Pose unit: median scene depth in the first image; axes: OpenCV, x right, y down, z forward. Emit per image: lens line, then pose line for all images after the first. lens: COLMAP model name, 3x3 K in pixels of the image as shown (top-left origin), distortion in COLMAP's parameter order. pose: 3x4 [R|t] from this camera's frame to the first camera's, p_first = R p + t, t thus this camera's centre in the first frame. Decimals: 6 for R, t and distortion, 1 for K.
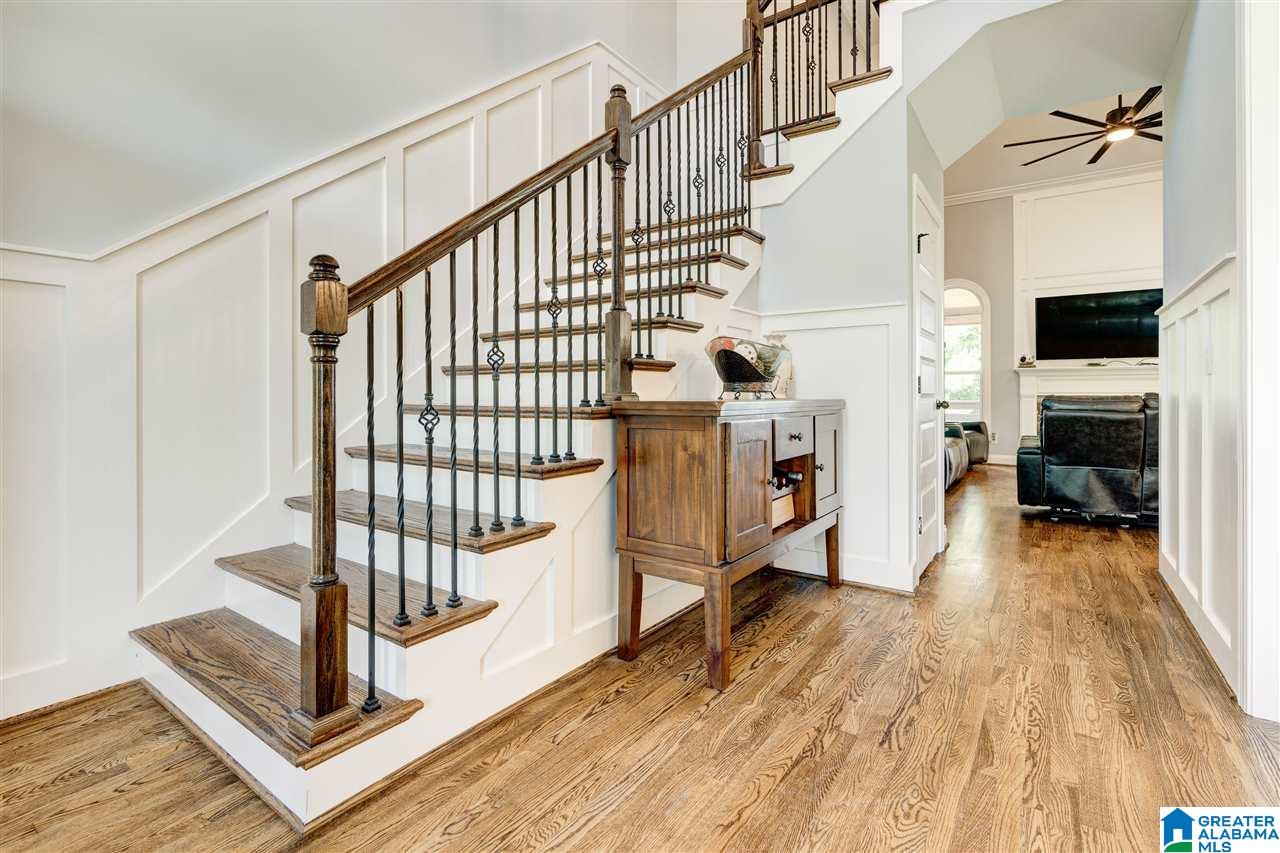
lens RADIAL K [[588.2, 0, 638.8], [0, 588.2, 395.3], [0, 0, 1]] dist [-0.004342, -0.000391]
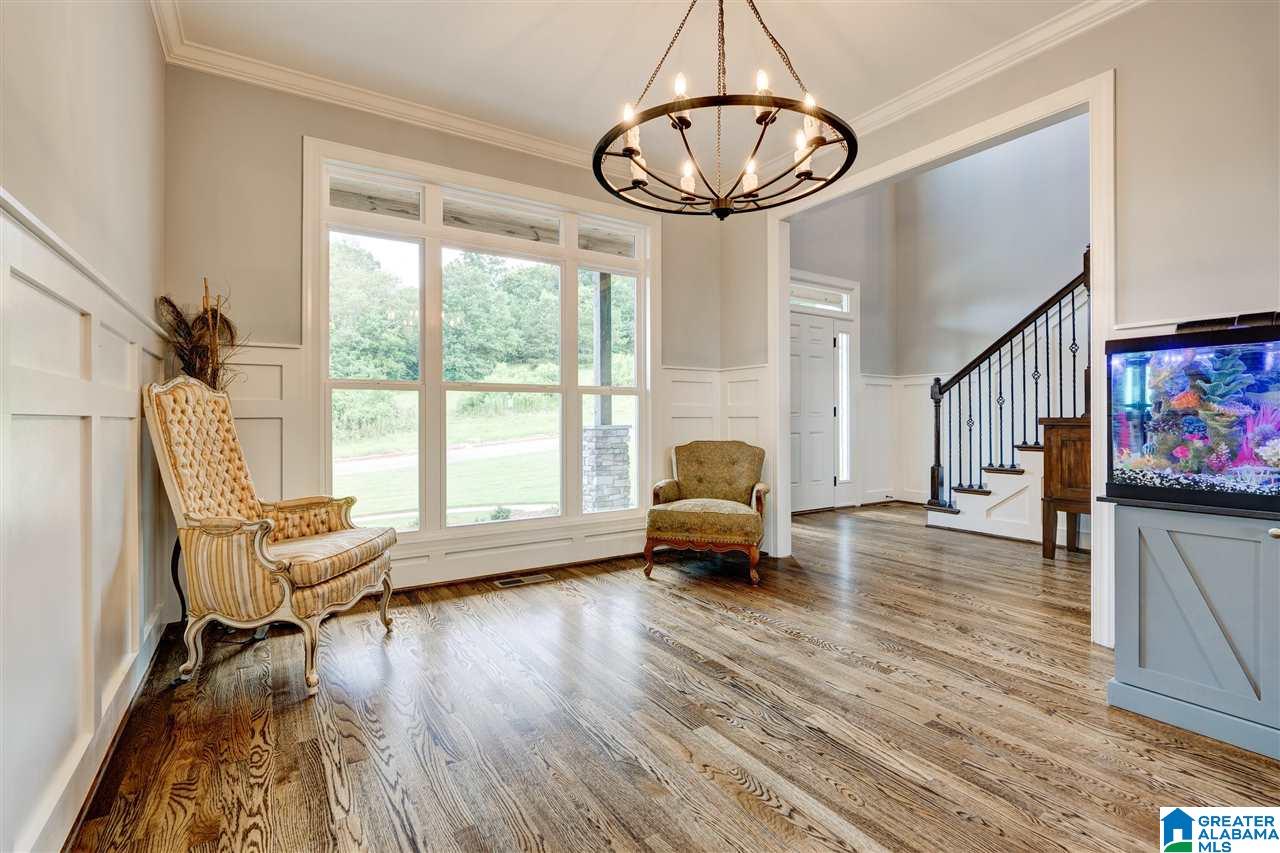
lens RADIAL K [[586.2, 0, 637.8], [0, 586.2, 416.9], [0, 0, 1]] dist [-0.003192, 0.000440]
pose [[-0.376449, -0.002927, -0.926433, 2.771570], [-0.001355, 0.999996, -0.002609, 0.016291], [0.926436, 0.000273, -0.376451, 0.492422]]
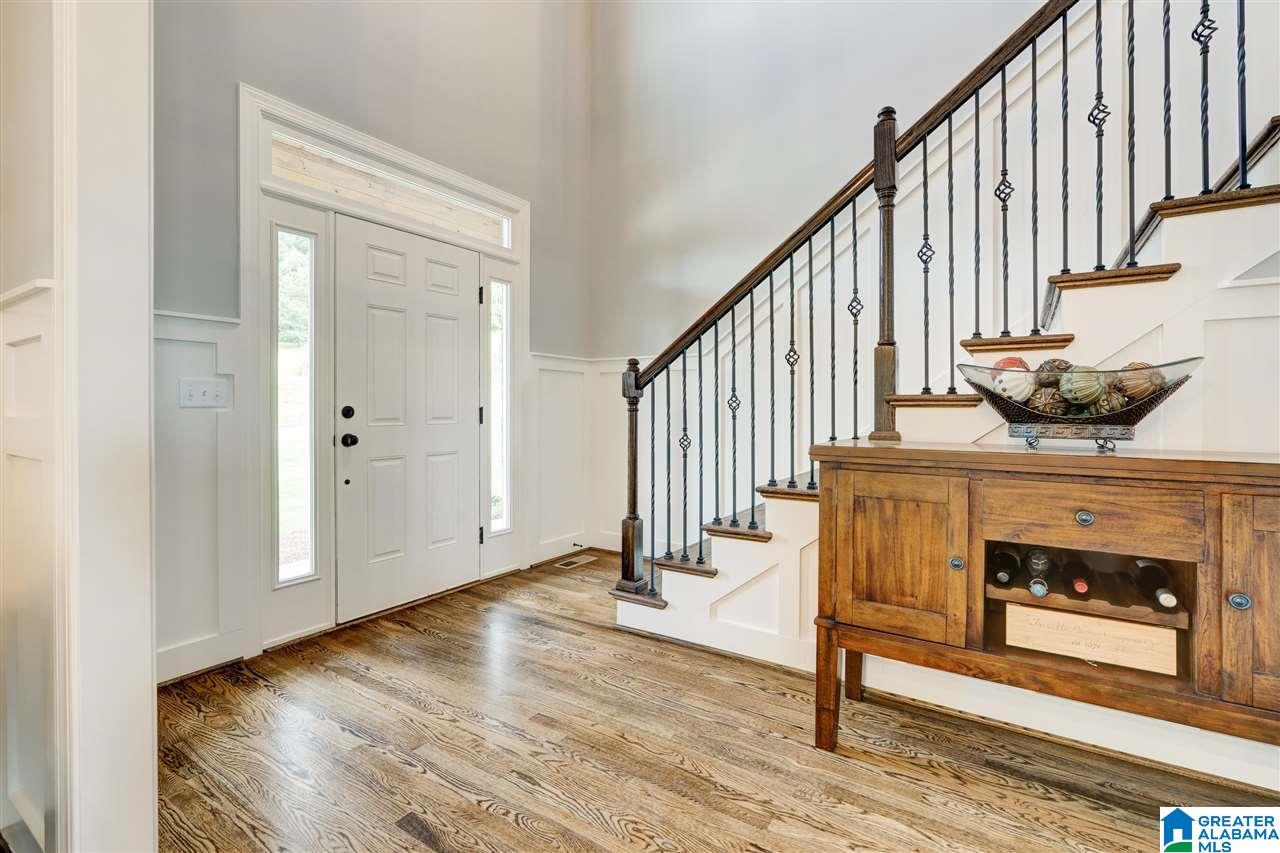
lens RADIAL K [[586.2, 0, 637.8], [0, 586.2, 416.9], [0, 0, 1]] dist [-0.003192, 0.000440]
pose [[0.037122, 0.017704, -0.999154, 1.159743], [-0.002627, 0.999841, 0.017619, -0.055889], [0.999307, 0.001971, 0.037163, 0.723565]]
